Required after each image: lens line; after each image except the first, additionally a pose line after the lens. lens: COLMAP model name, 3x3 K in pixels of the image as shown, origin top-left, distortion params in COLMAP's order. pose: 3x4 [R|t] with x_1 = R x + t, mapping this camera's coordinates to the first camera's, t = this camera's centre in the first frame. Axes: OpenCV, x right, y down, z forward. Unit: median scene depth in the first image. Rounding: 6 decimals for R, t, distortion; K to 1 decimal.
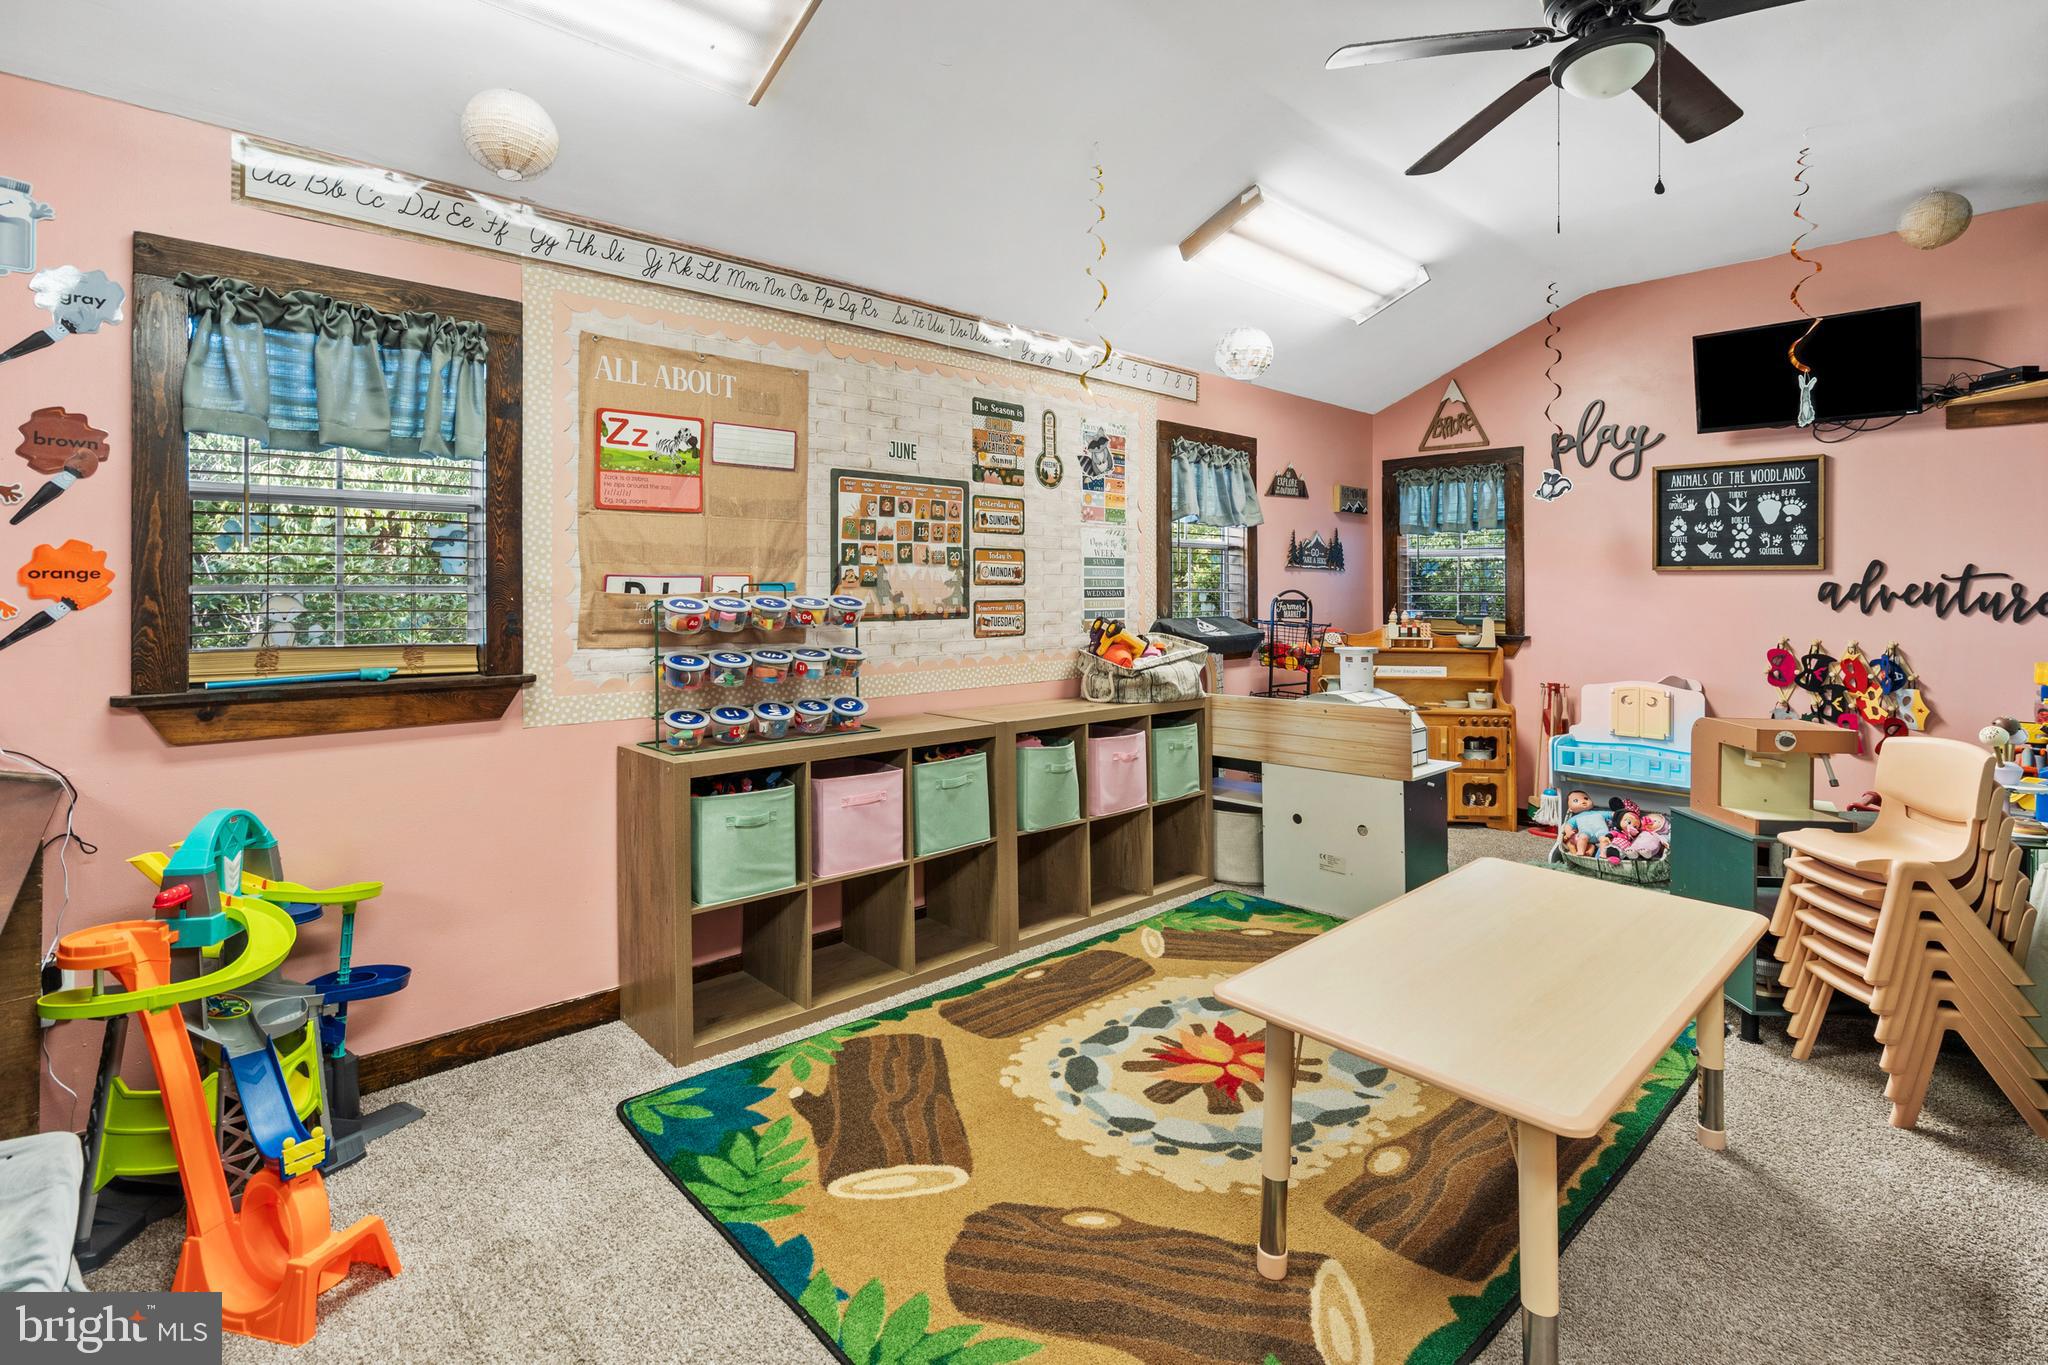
lens RADIAL K [[946.8, 0, 1033.8], [0, 946.8, 586.2], [0, 0, 1]] dist [0.002173, 0.003760]
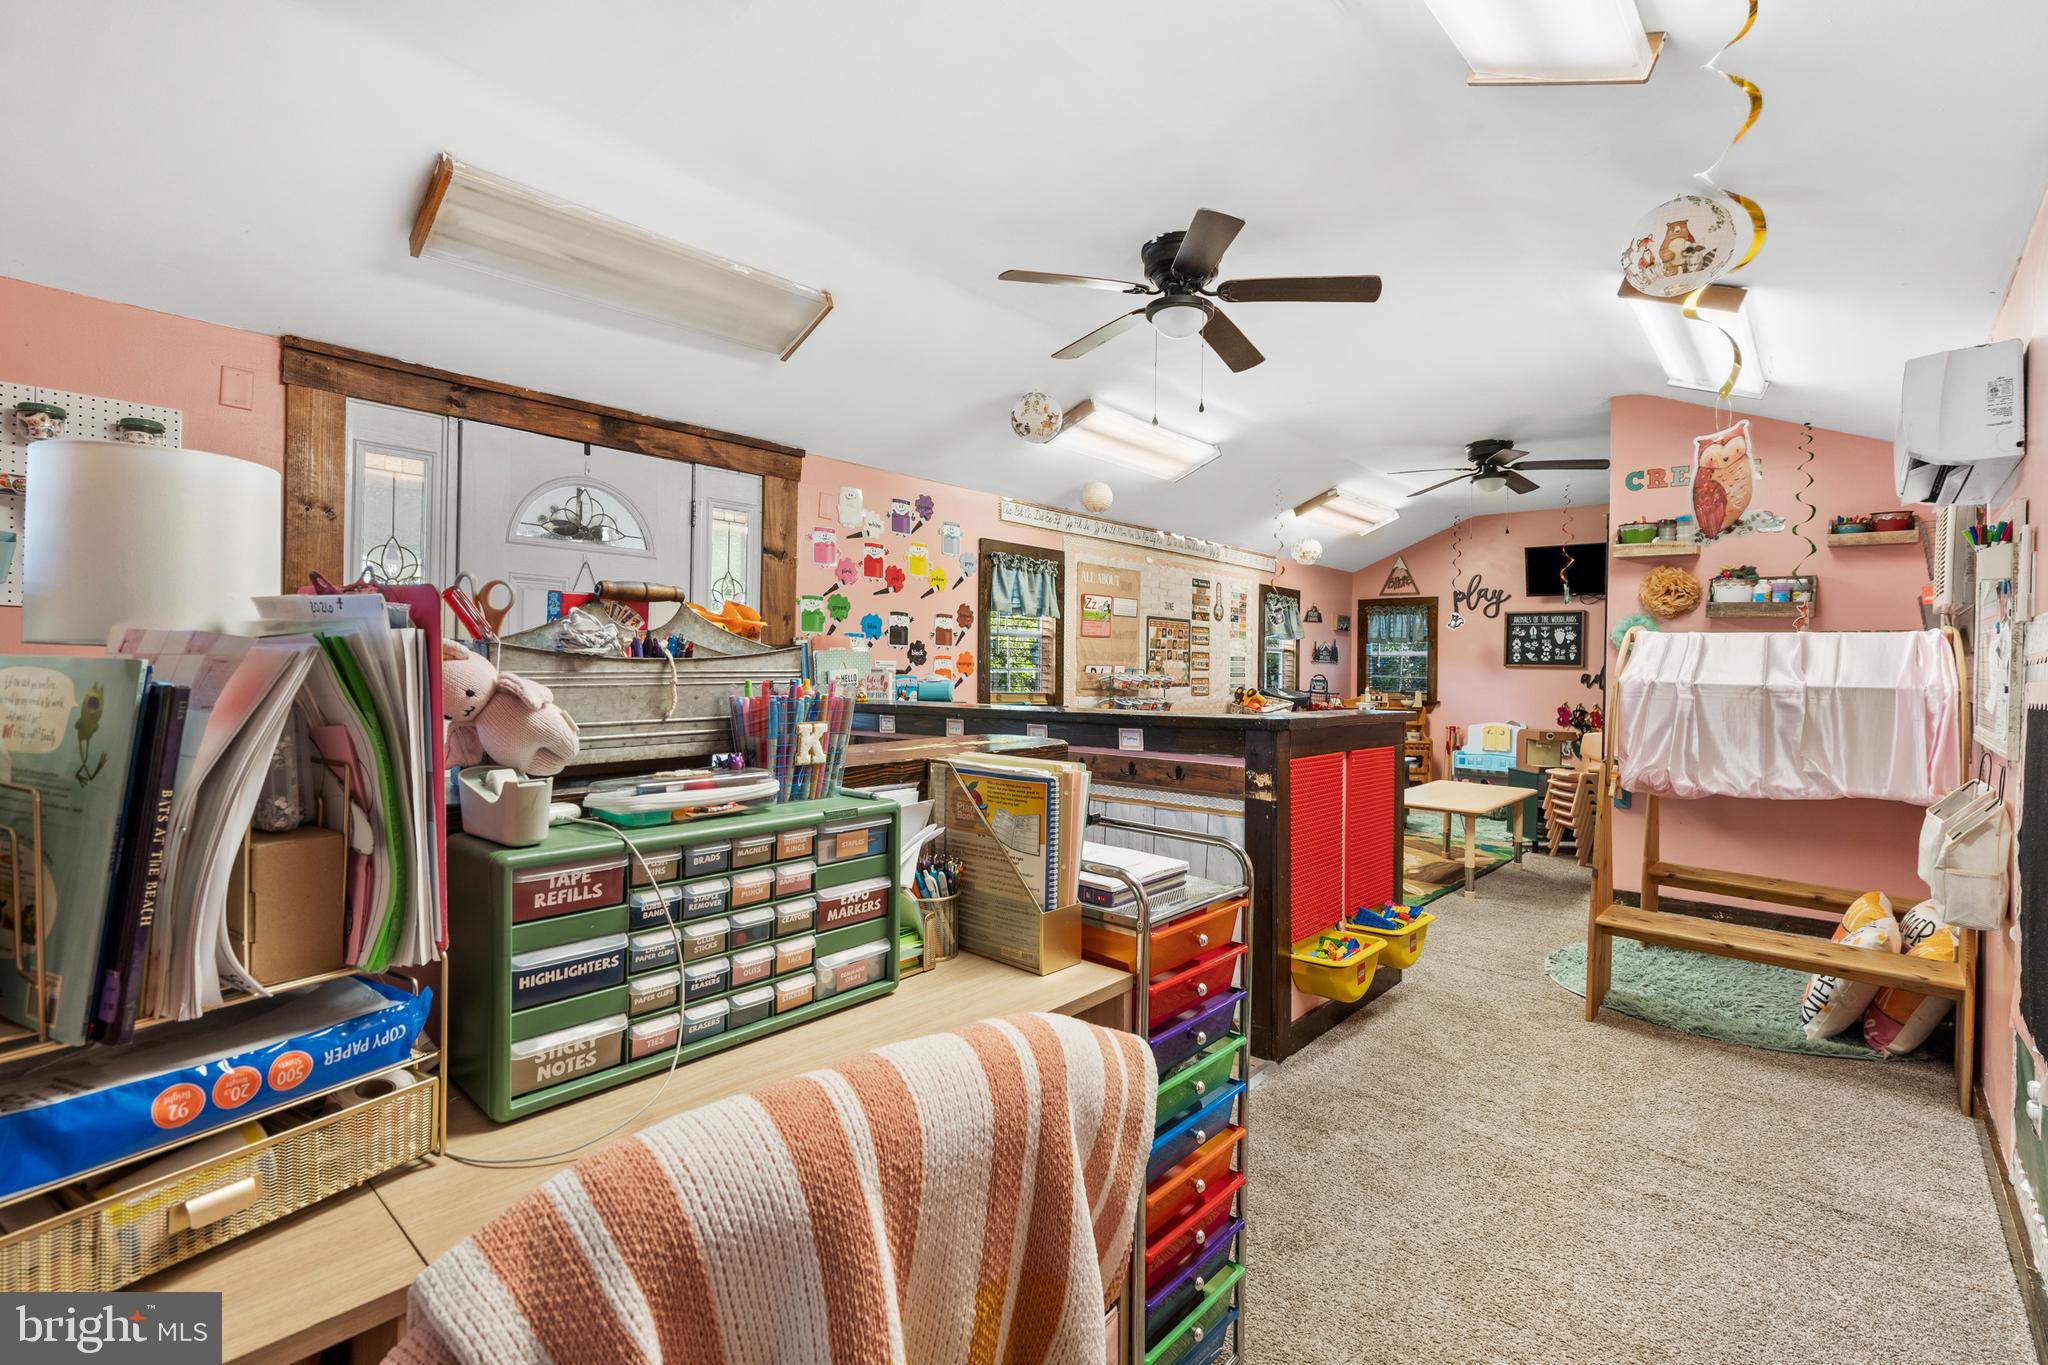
lens RADIAL K [[946.8, 0, 1021.8], [0, 946.8, 679.4], [0, 0, 1]] dist [0.002173, 0.003760]
pose [[0.994124, 0.012004, 0.107579, -0.549237], [-0.013513, 0.999820, 0.013302, -0.003045], [-0.107400, -0.014677, 0.994108, -0.842701]]
